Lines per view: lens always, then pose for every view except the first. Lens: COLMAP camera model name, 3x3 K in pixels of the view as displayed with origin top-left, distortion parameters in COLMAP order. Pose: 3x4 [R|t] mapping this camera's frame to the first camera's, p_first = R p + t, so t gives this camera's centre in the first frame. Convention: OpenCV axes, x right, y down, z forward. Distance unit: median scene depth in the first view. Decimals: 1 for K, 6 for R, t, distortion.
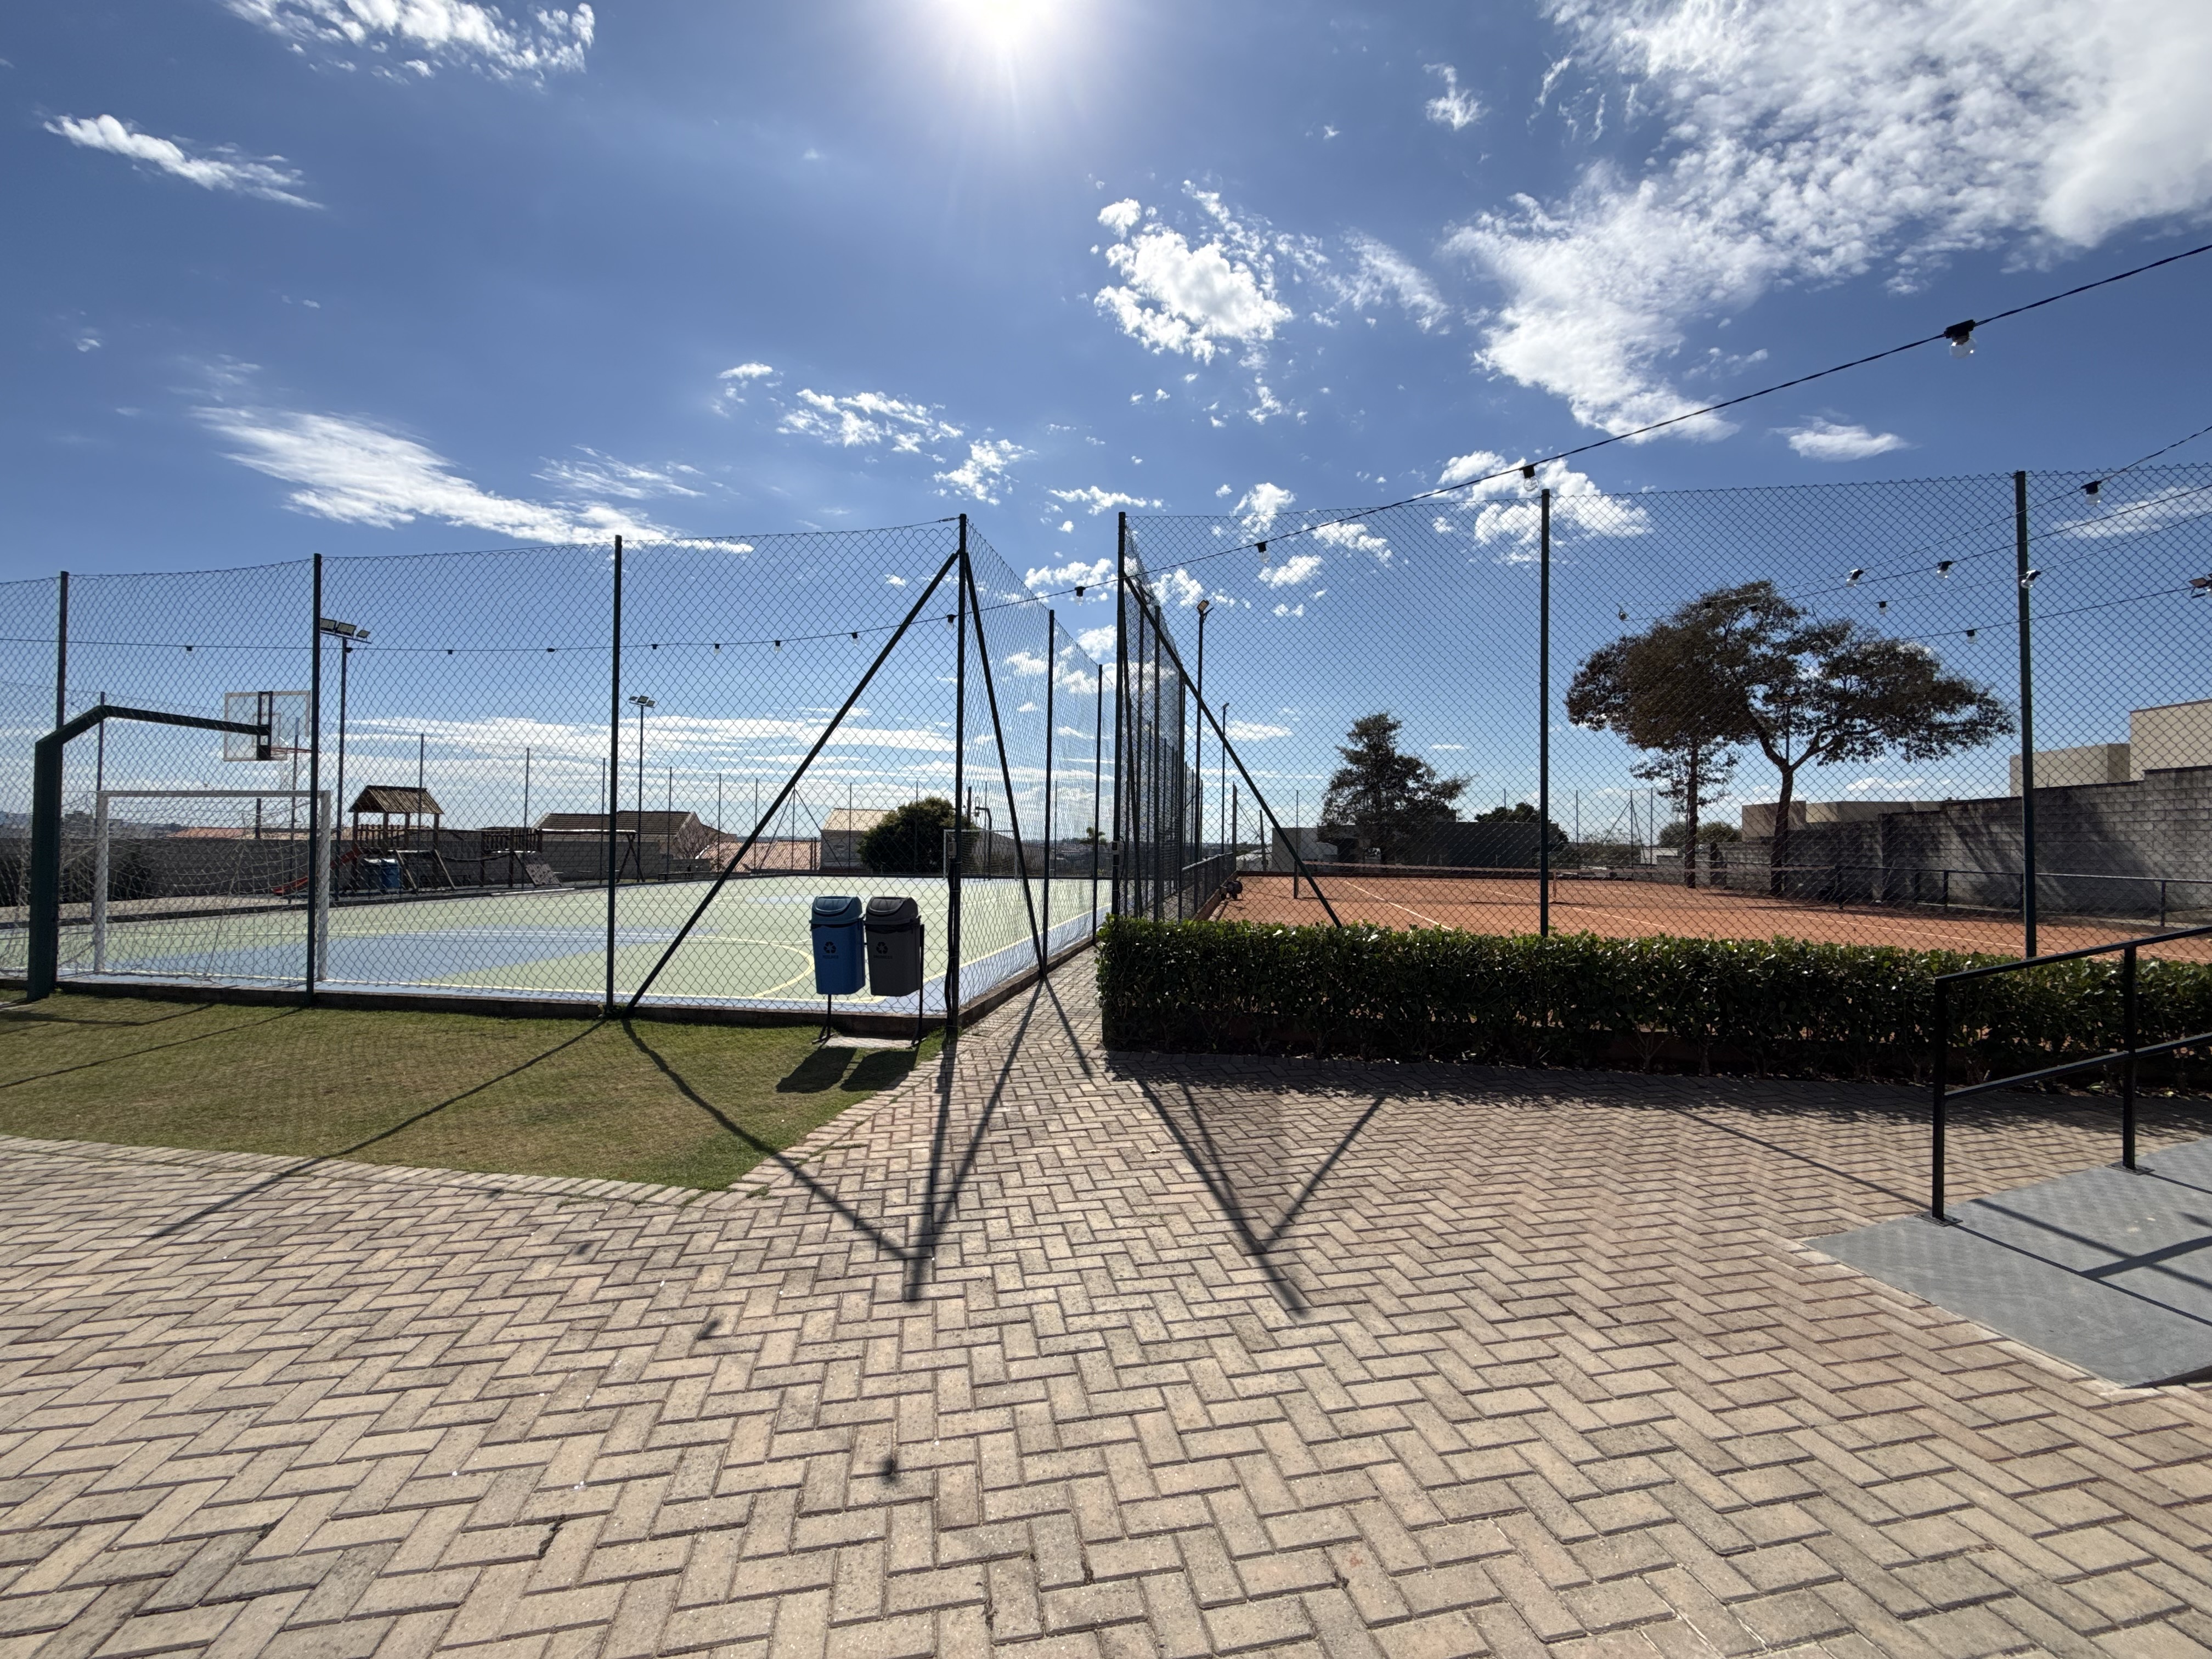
lens RADIAL K [[885.9, 0, 1105.0], [0, 885.9, 830.2], [0, 0, 1]] dist [0.000625, -0.000351]
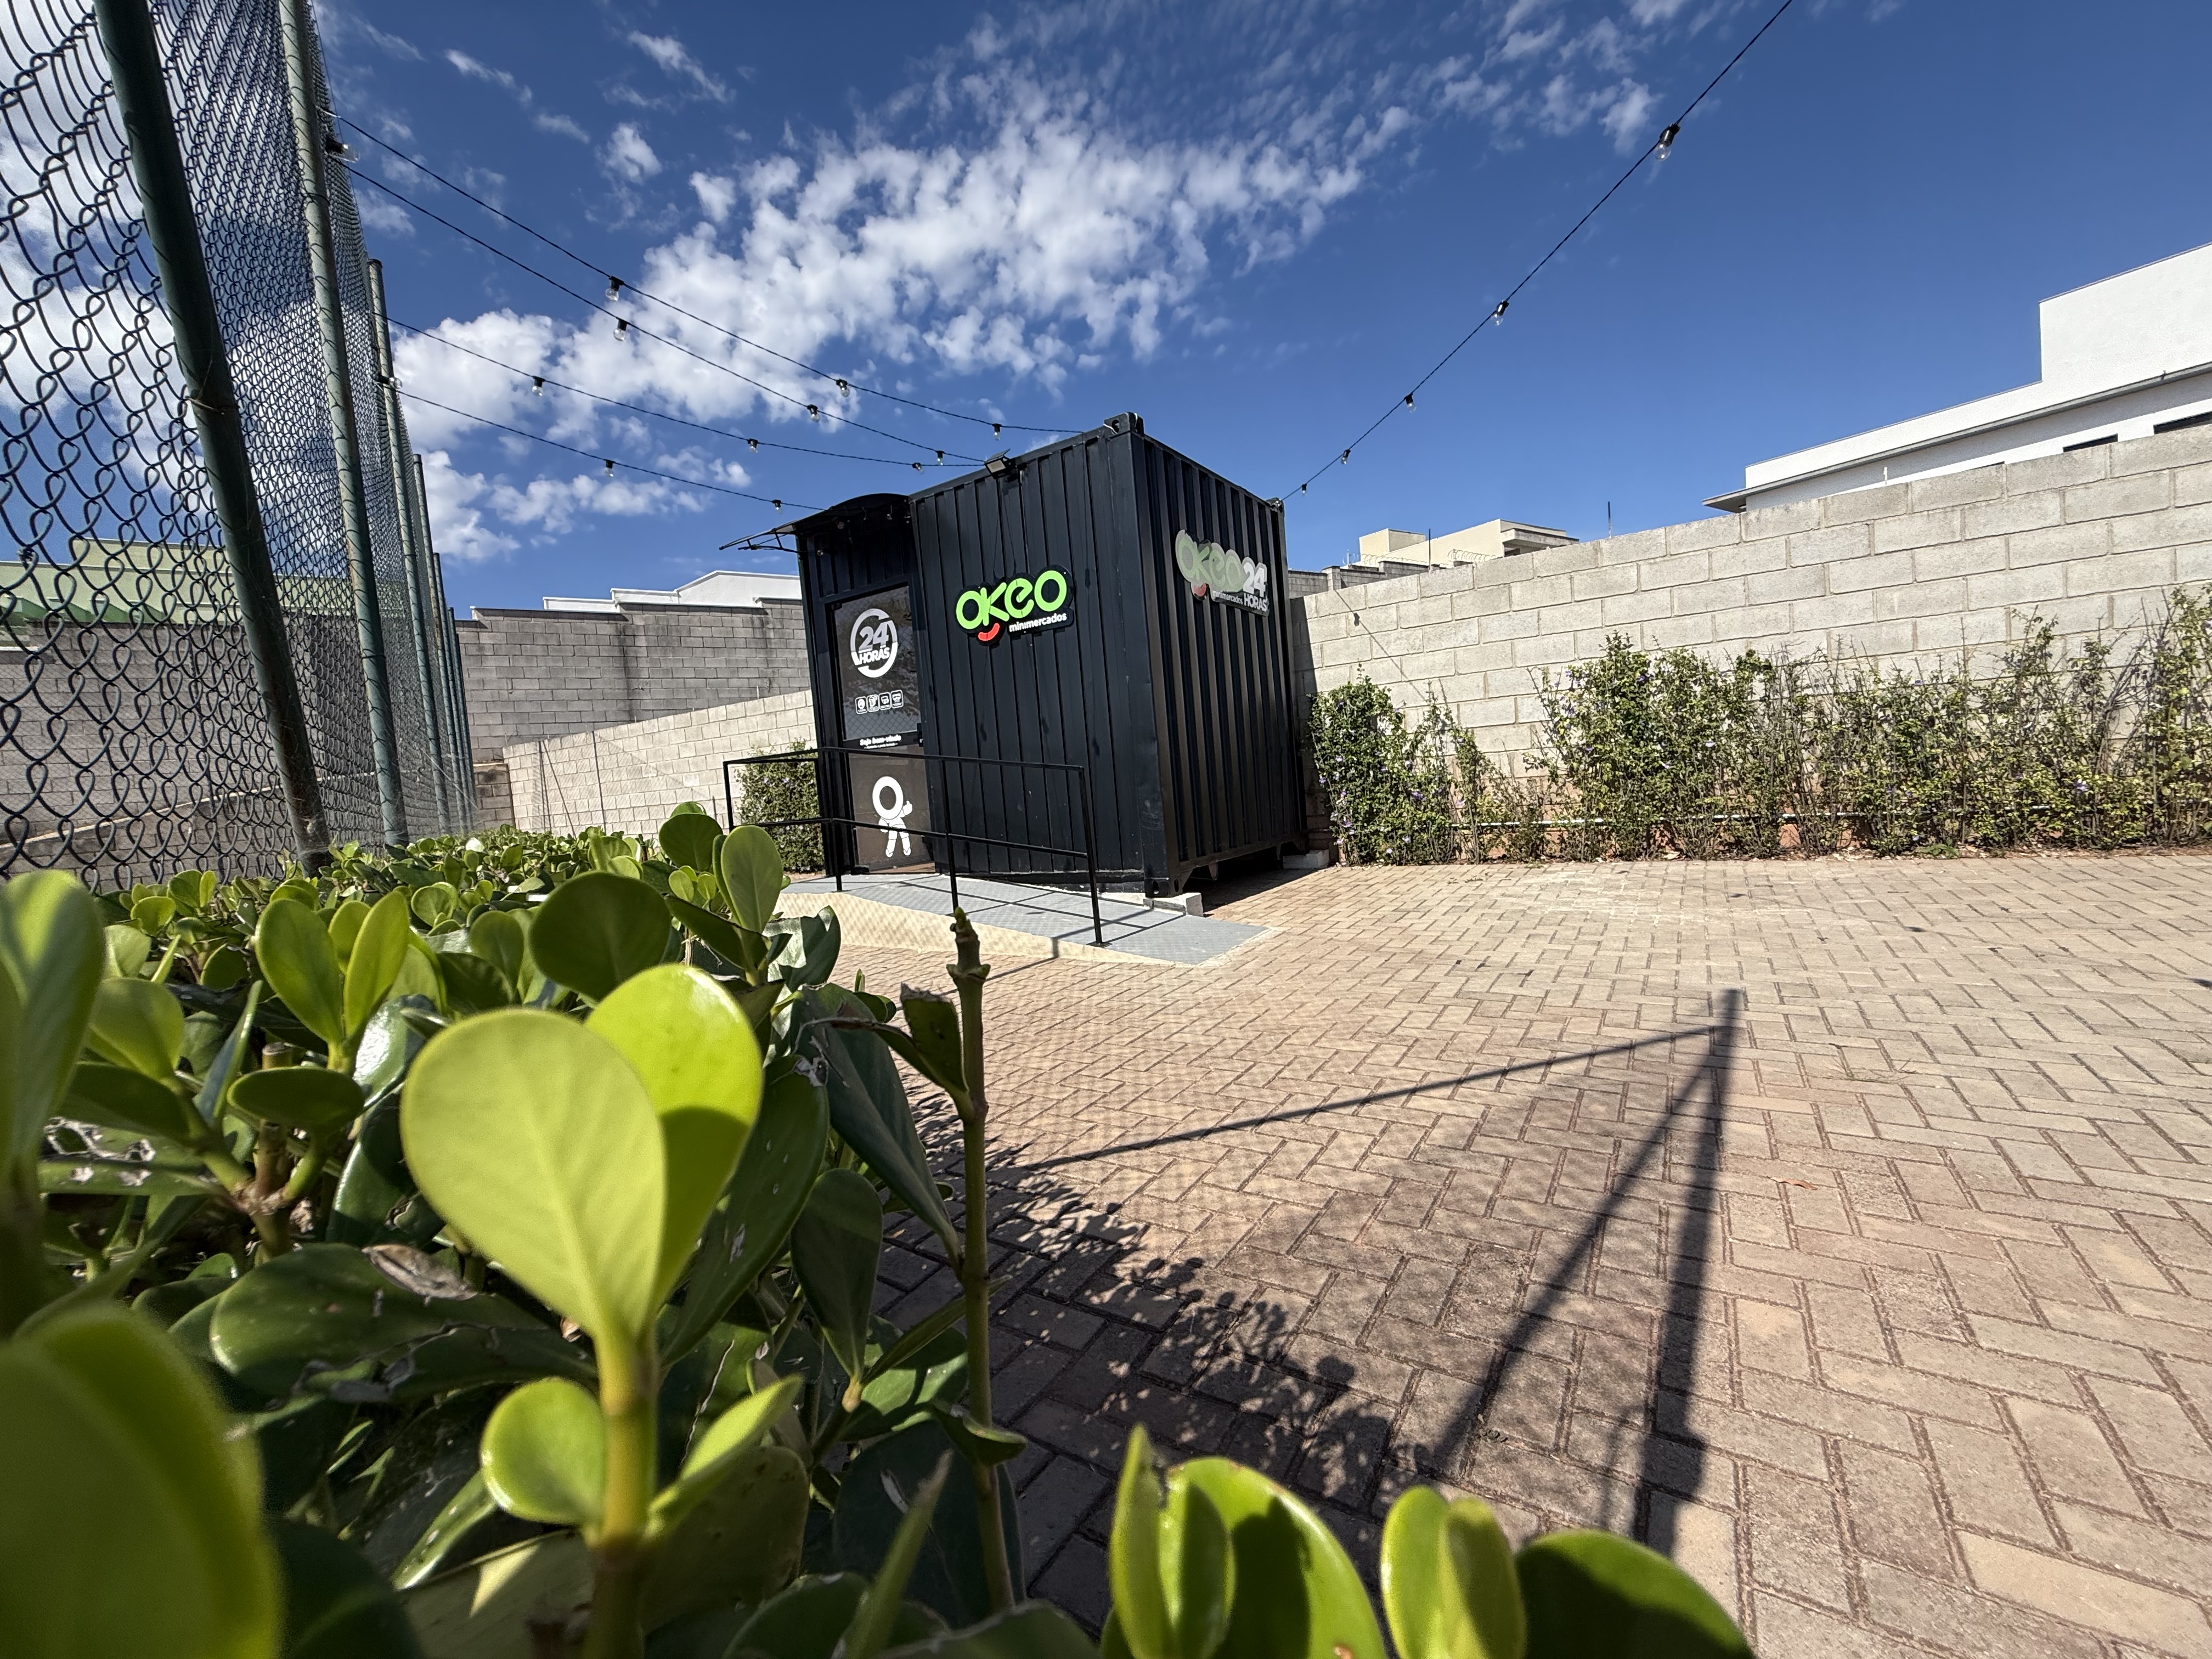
lens RADIAL K [[885.9, 0, 1103.3], [0, 885.9, 819.1], [0, 0, 1]] dist [0.000625, -0.000351]
pose [[-0.702884, 0.013393, 0.711178, -0.005252], [0.065202, 0.996827, 0.045668, 0.064486], [-0.708310, 0.078469, -0.701527, 0.660671]]
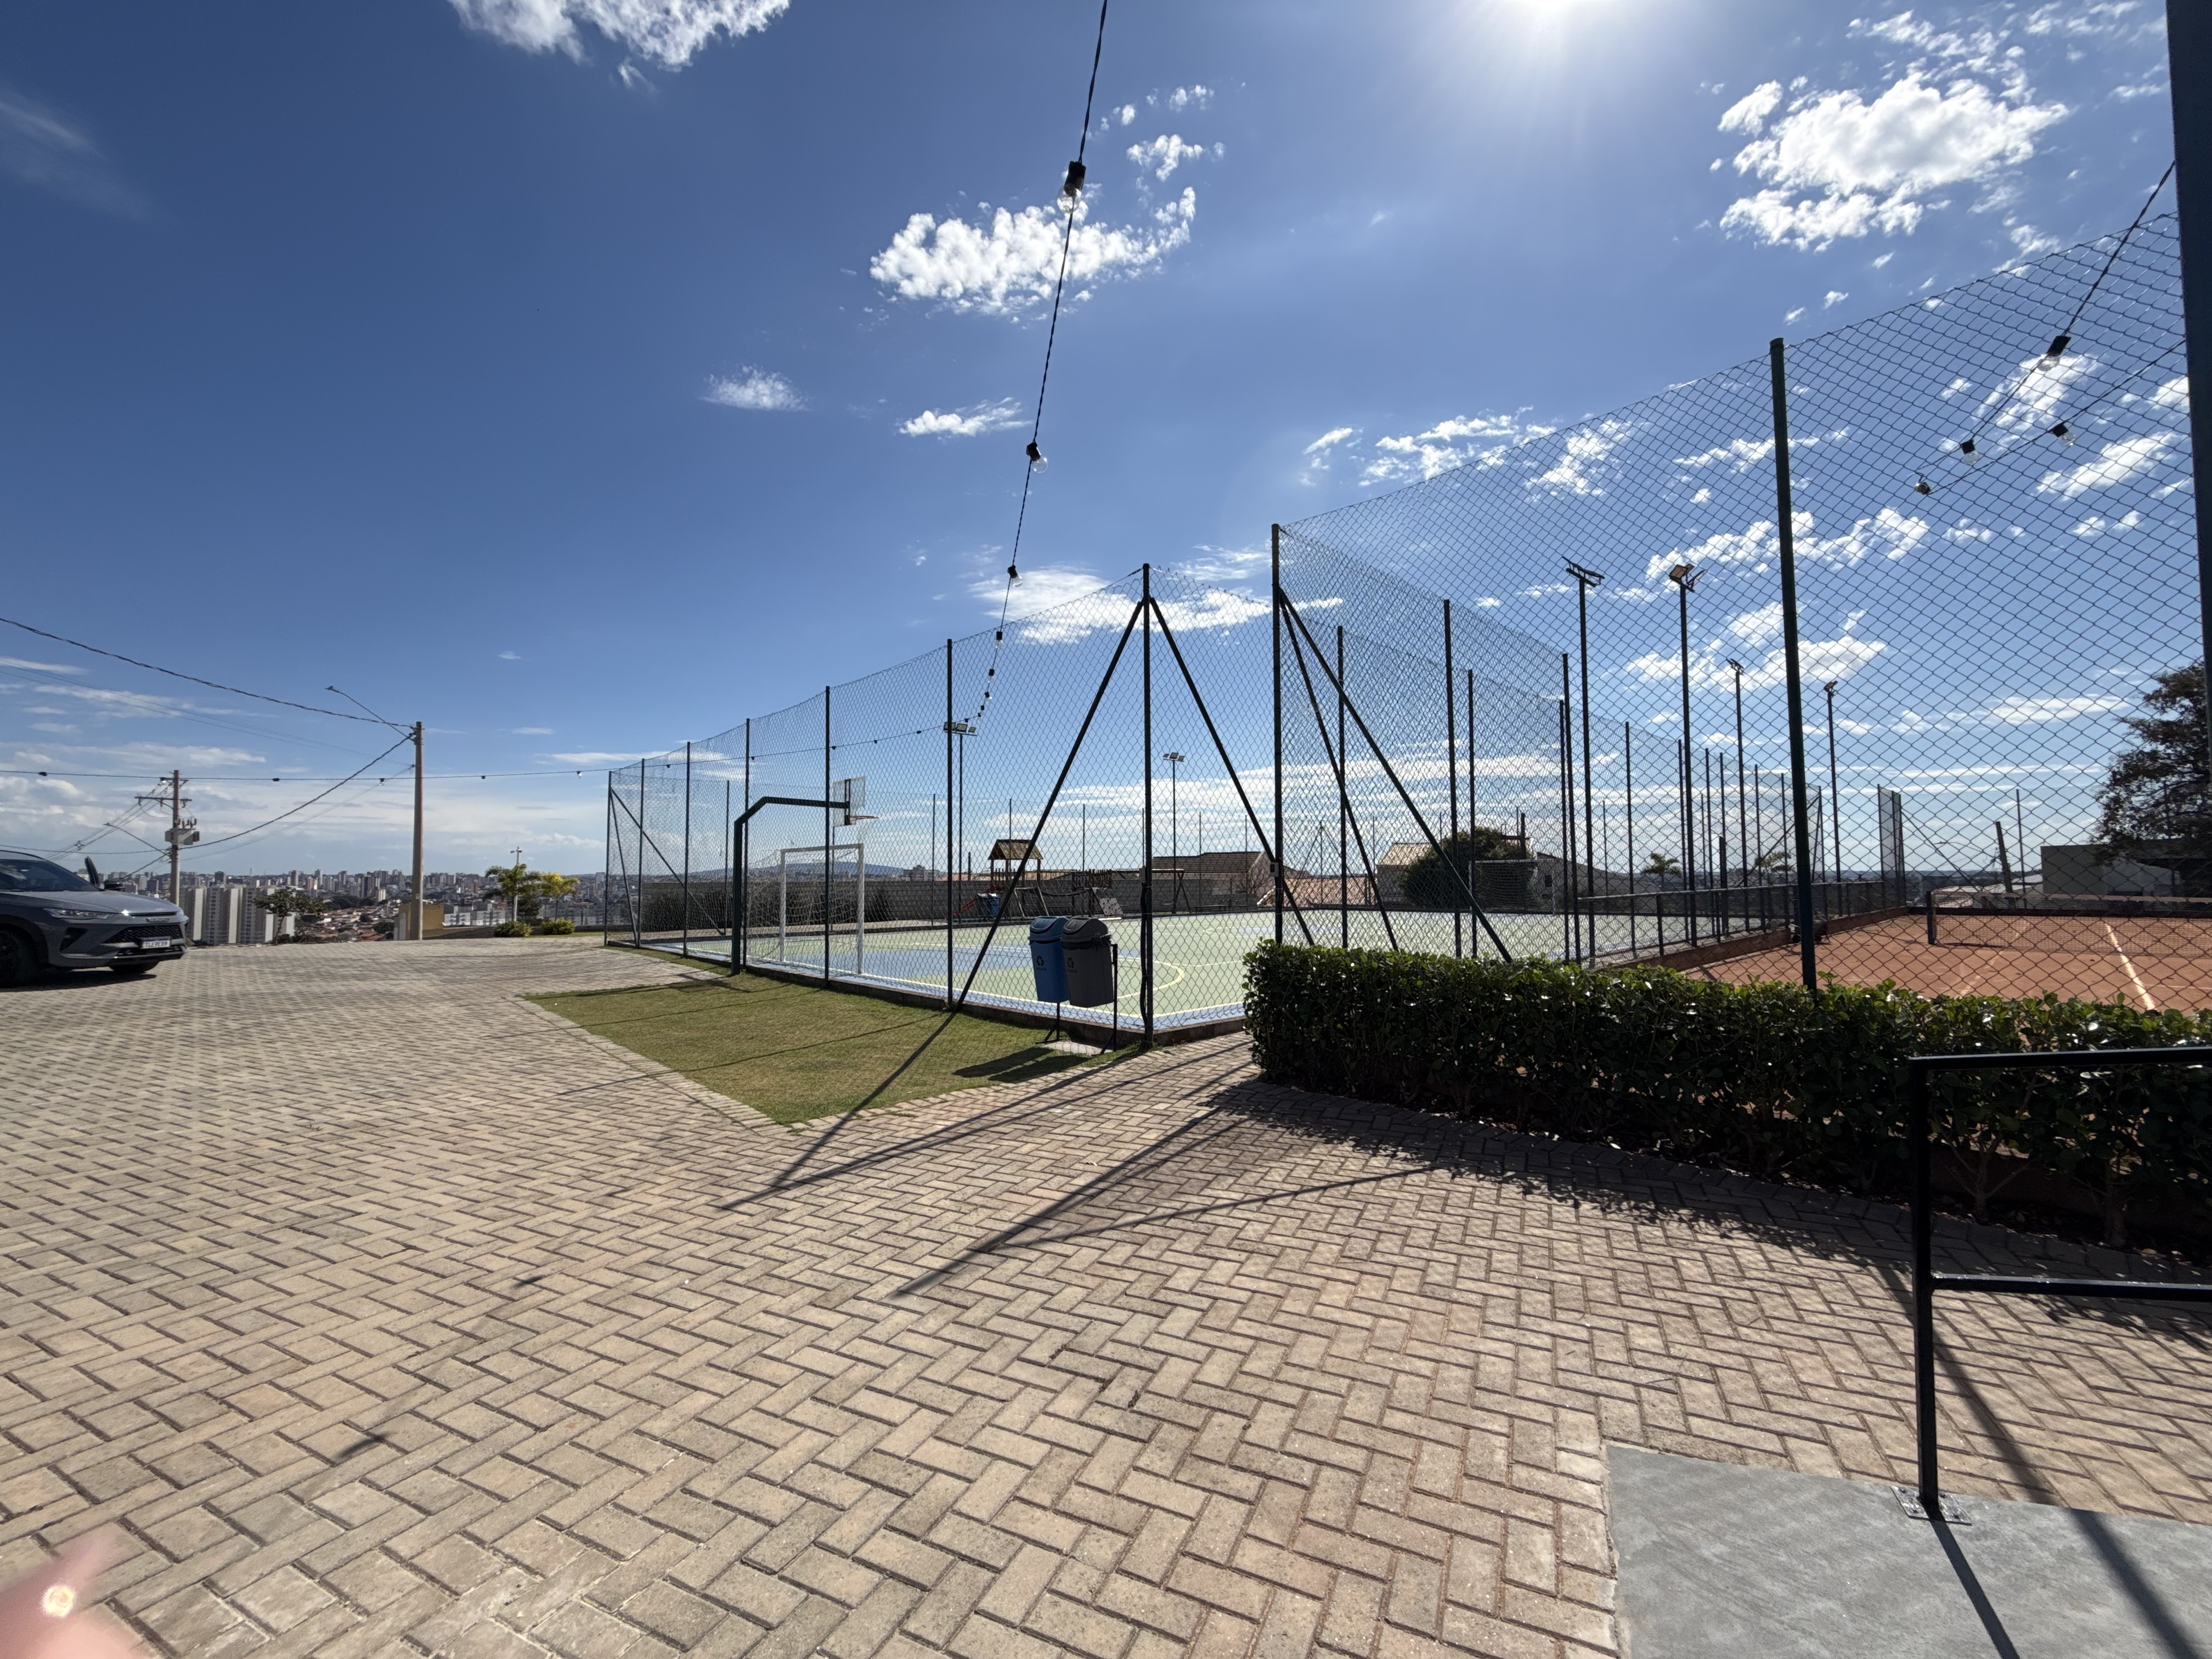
lens RADIAL K [[885.9, 0, 1099.7], [0, 885.9, 817.8], [0, 0, 1]] dist [0.000625, -0.000351]
pose [[0.786388, -0.057485, -0.615053, 0.310161], [0.023348, 0.997715, -0.063398, 0.014055], [0.617292, 0.035496, 0.785933, 0.084411]]
